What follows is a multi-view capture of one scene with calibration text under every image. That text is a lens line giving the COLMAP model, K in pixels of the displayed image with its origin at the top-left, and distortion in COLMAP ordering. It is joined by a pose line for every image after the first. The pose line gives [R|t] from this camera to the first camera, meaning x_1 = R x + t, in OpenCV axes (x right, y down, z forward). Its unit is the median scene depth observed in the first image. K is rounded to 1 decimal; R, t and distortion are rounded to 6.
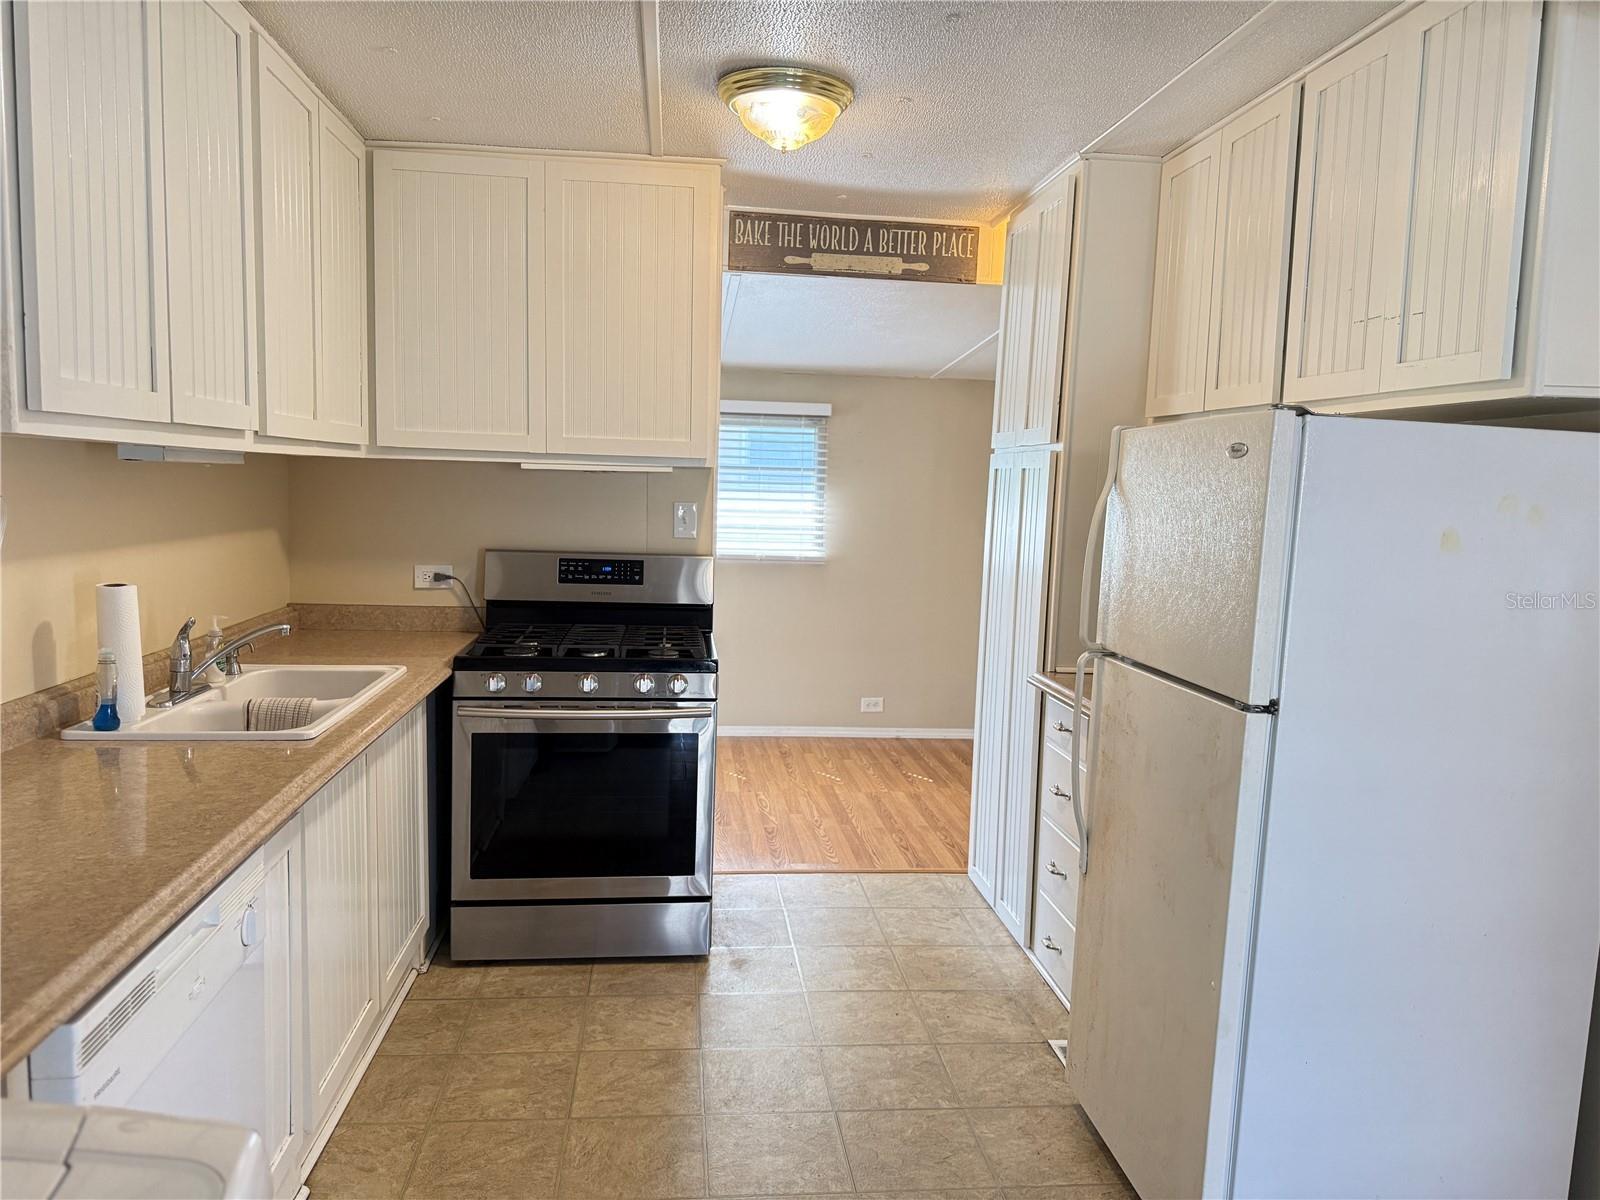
lens RADIAL K [[1125.3, 0, 800.0], [0, 1125.3, 600.0], [0, 0, 1]] dist [-0.004004, -0.002268]
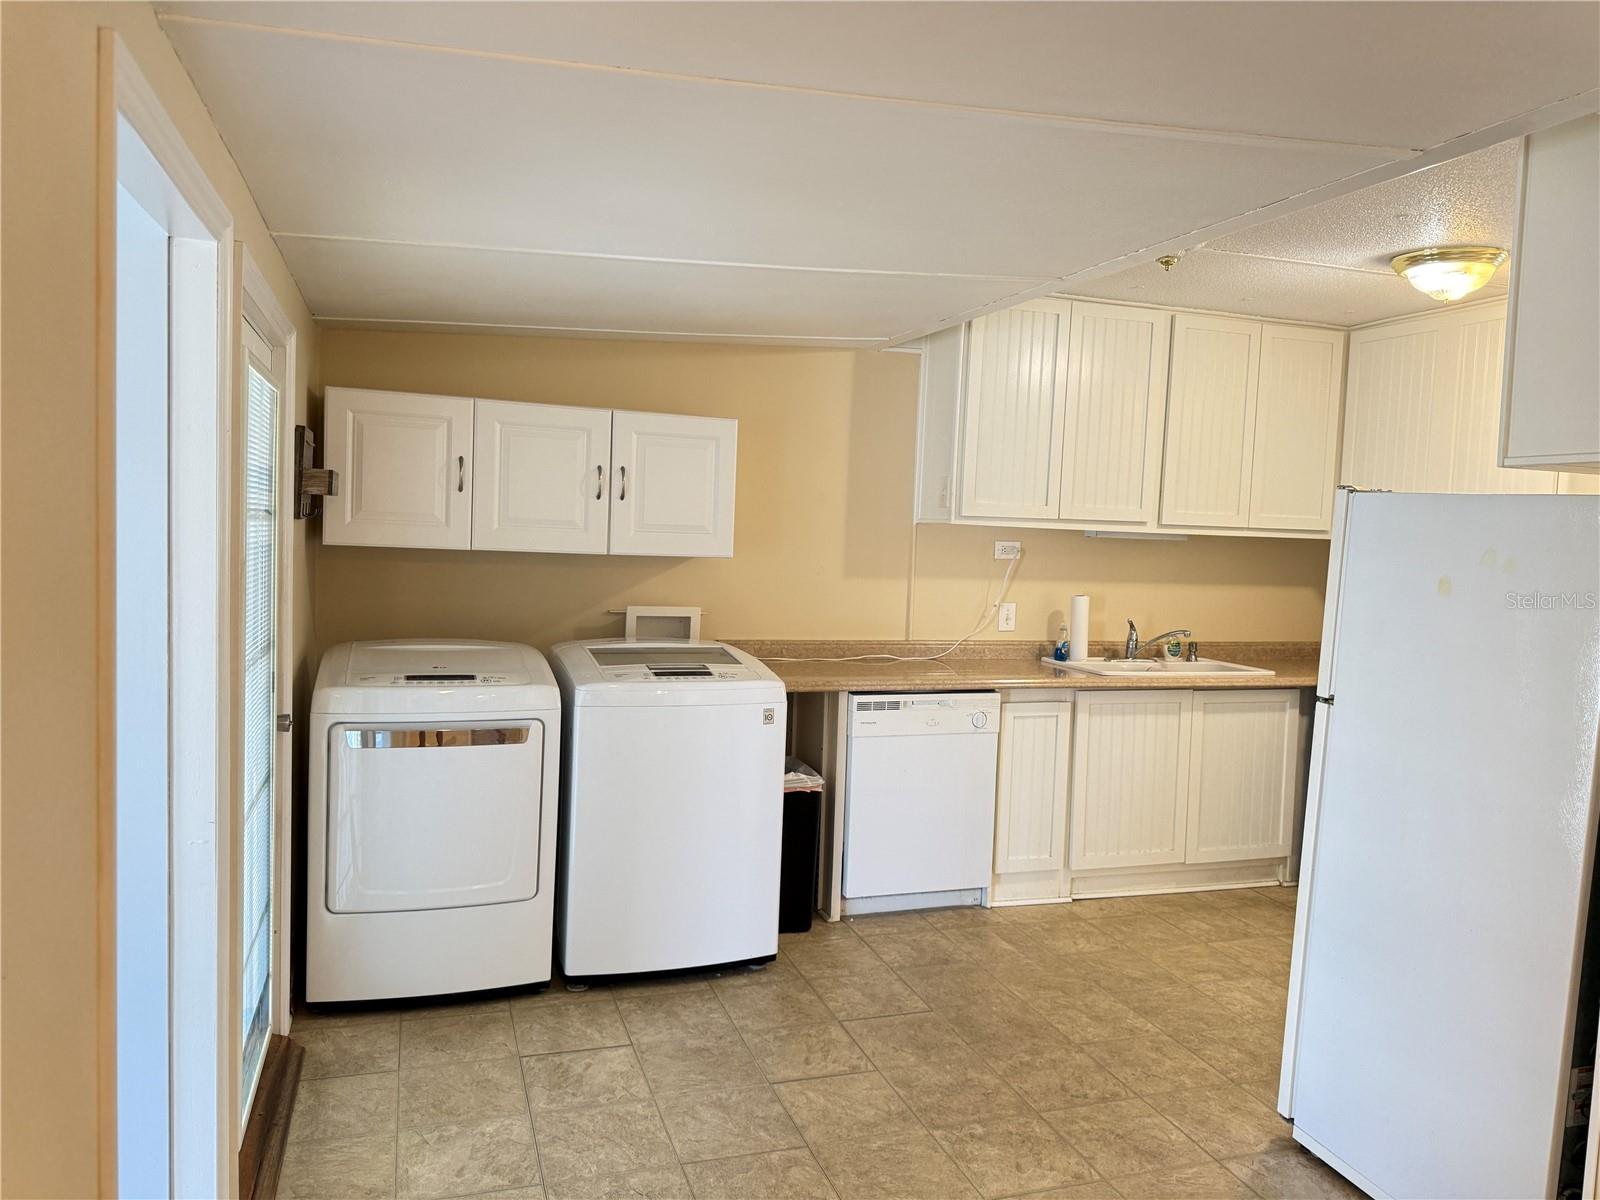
lens RADIAL K [[1117.3, 0, 805.9], [0, 1117.3, 541.5], [0, 0, 1]] dist [-0.005173, -0.002237]
pose [[0.220132, -0.005248, -0.975456, 1.248615], [-0.132943, 0.990494, -0.035331, 0.027415], [0.966369, 0.137457, 0.217341, 0.028044]]
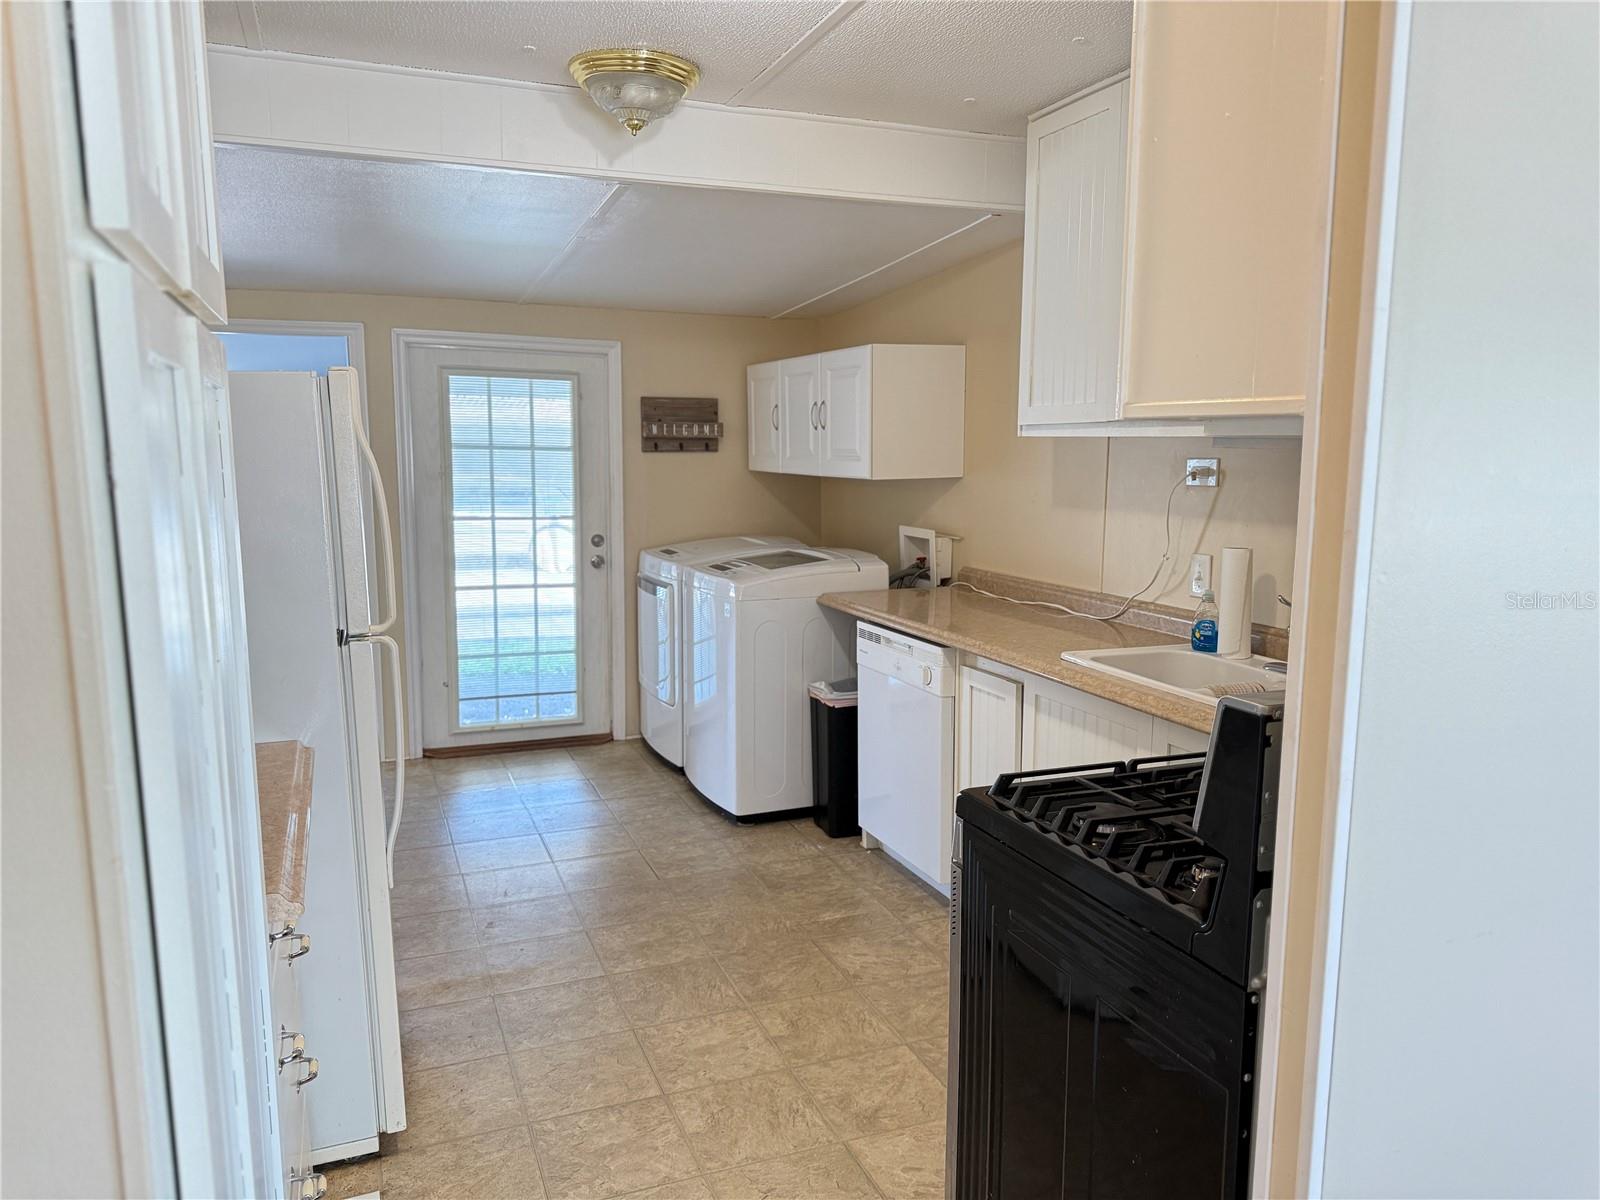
lens RADIAL K [[1125.3, 0, 800.0], [0, 1125.3, 600.0], [0, 0, 1]] dist [-0.004004, -0.002268]
pose [[-0.962720, 0.004909, -0.270455, 0.188089], [-0.058570, 0.972333, 0.226136, -0.197206], [0.264083, 0.233546, -0.935797, 1.925179]]
